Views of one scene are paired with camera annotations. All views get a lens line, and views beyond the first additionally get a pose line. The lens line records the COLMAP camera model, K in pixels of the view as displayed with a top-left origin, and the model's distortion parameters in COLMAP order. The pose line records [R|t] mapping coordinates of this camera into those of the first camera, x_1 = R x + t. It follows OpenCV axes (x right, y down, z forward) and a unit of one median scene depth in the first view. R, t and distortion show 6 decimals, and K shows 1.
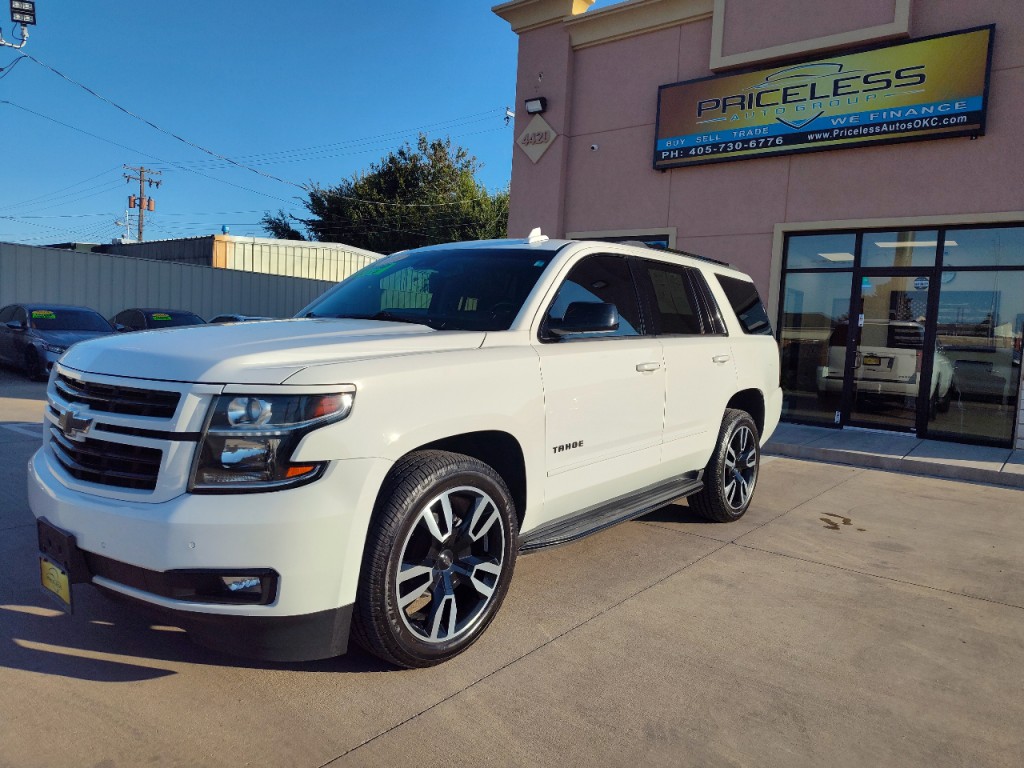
lens RADIAL K [[693.7, 0, 516.0], [0, 693.7, 391.7], [0, 0, 1]] dist [0.041821, -0.039797]
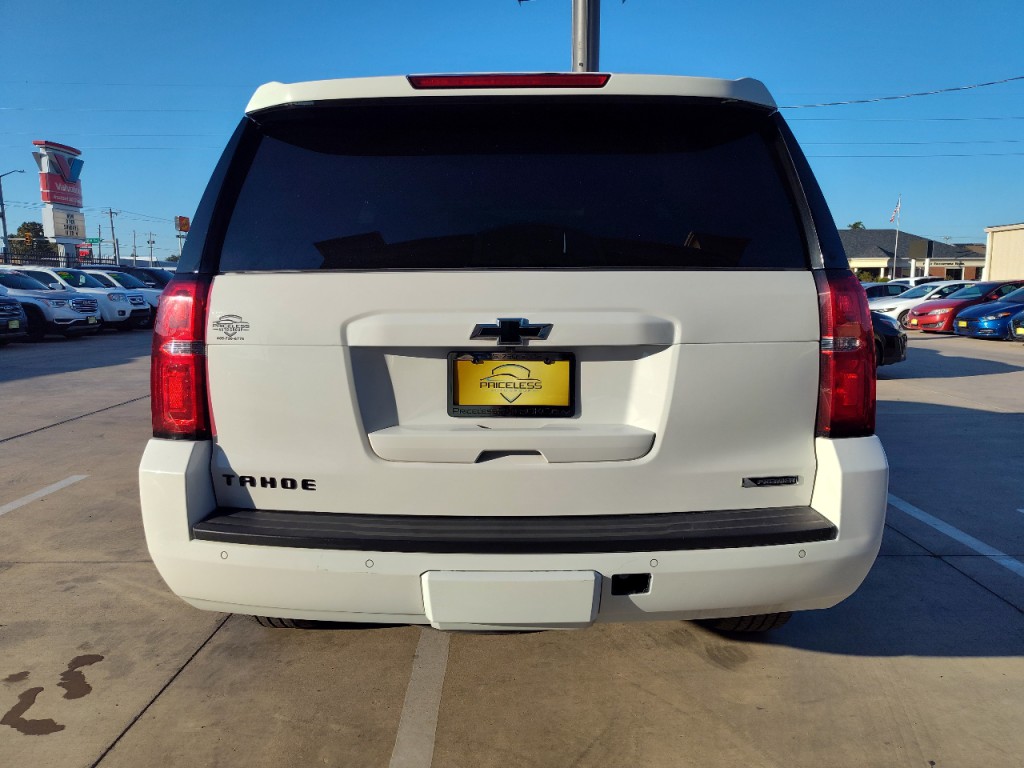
lens RADIAL K [[693.7, 0, 521.3], [0, 693.7, 383.4], [0, 0, 1]] dist [0.041821, -0.039797]
pose [[-0.779237, 0.047334, -0.624939, 0.688742], [-0.080648, 0.981280, 0.174884, -0.154821], [0.621518, 0.186676, -0.760833, 2.068469]]
